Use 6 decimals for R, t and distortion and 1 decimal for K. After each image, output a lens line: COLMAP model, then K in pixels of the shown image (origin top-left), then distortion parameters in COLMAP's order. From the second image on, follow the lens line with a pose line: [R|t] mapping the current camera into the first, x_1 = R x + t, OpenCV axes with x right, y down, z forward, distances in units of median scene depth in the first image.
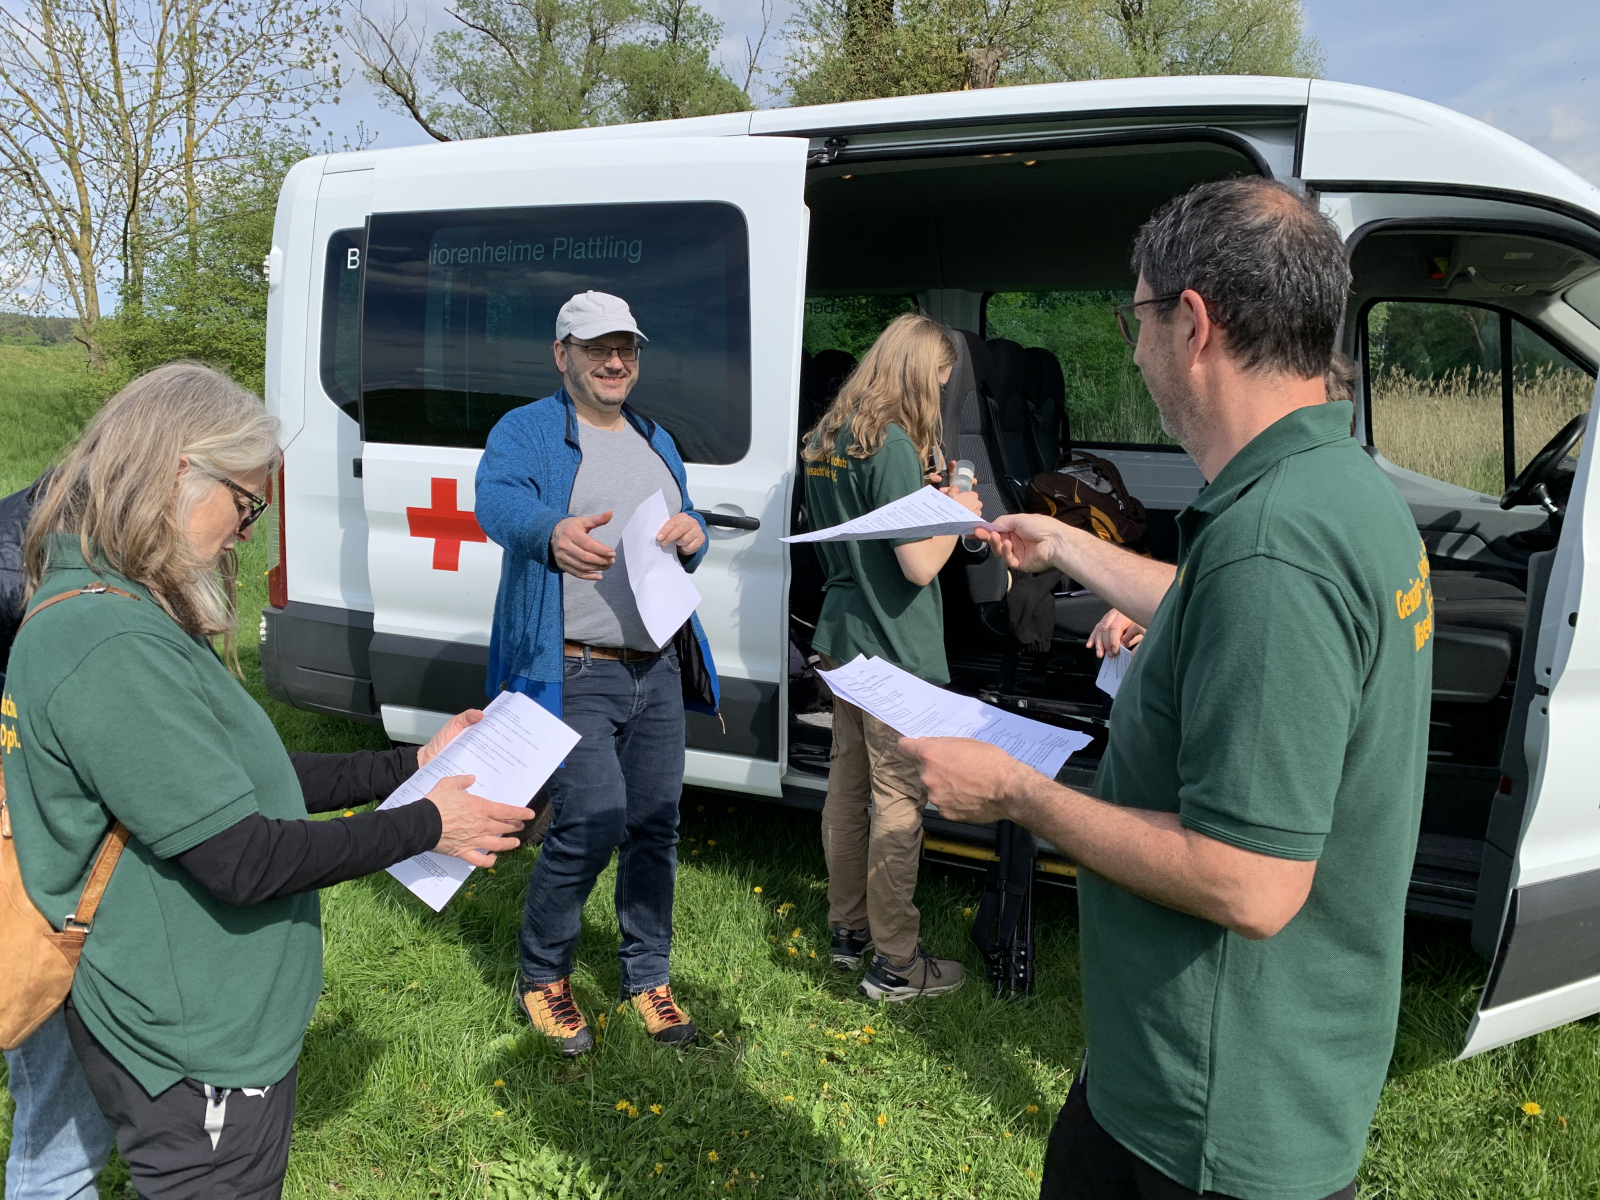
lens RADIAL K [[1244.7, 0, 787.5], [0, 1244.7, 606.4], [0, 0, 1]] dist [0.024721, -0.018737]
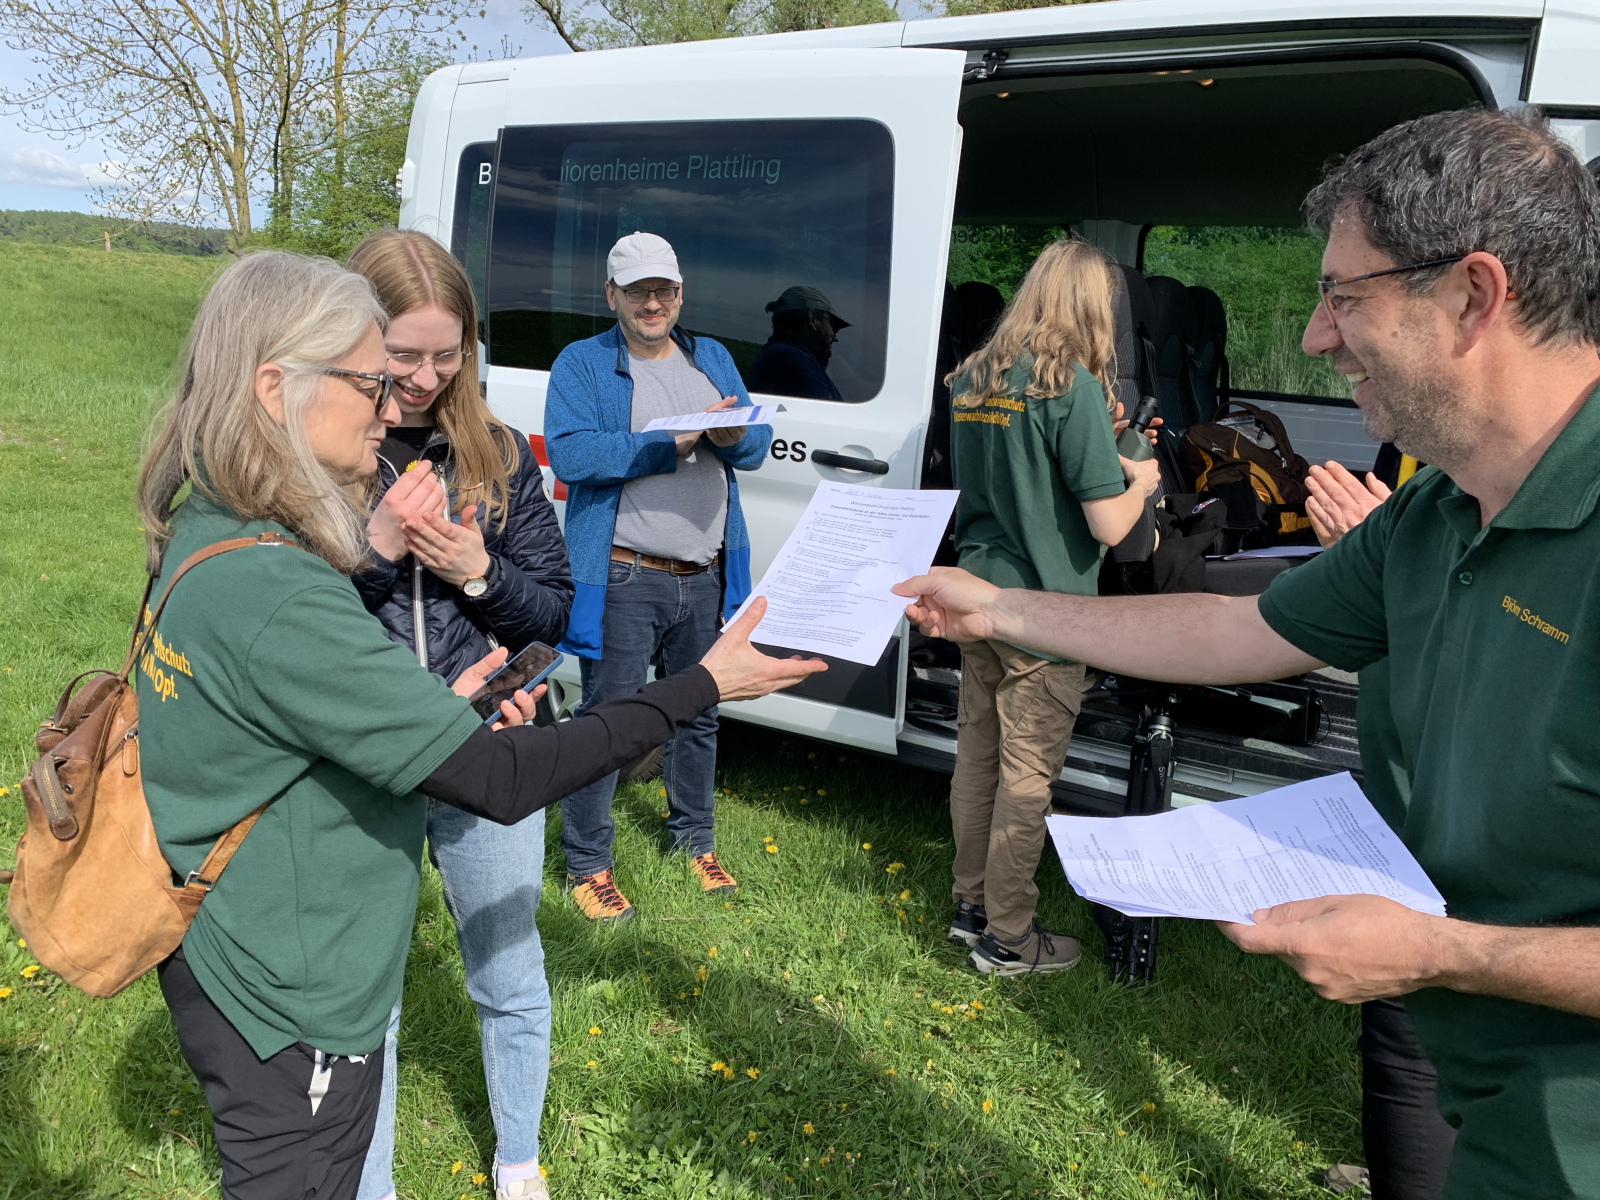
lens RADIAL K [[1244.7, 0, 786.4], [0, 1244.7, 609.2], [0, 0, 1]] dist [0.024721, -0.018737]
pose [[0.994092, 0.054358, -0.093953, -0.005244], [-0.049044, 0.997112, 0.057979, -0.008921], [0.096833, -0.053028, 0.993887, 0.041640]]
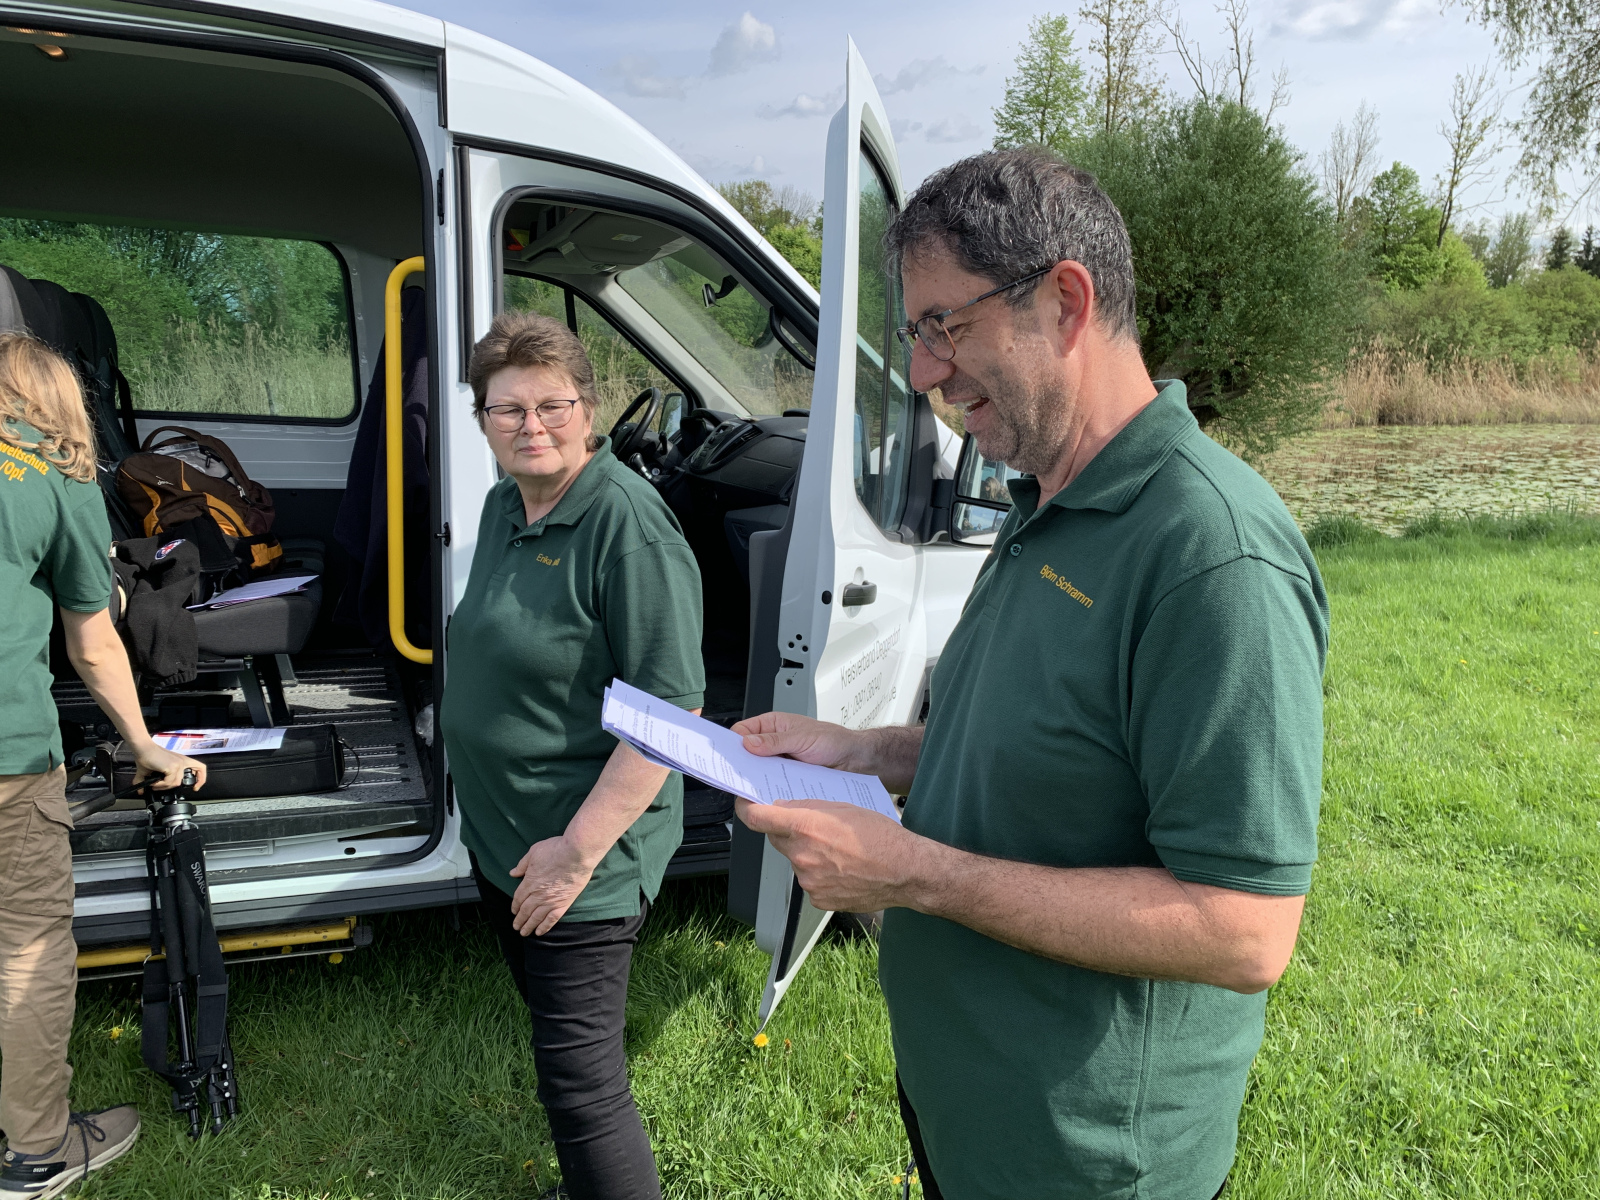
lens RADIAL K [[1244.7, 0, 779.5], [0, 1244.7, 590.4], [0, 0, 1]] dist [0.024721, -0.018737]
pose [[0.700993, -0.105917, 0.705259, -0.079739], [0.089963, 0.994143, 0.059884, -0.033201], [-0.707471, 0.021469, 0.706416, 0.156347]]
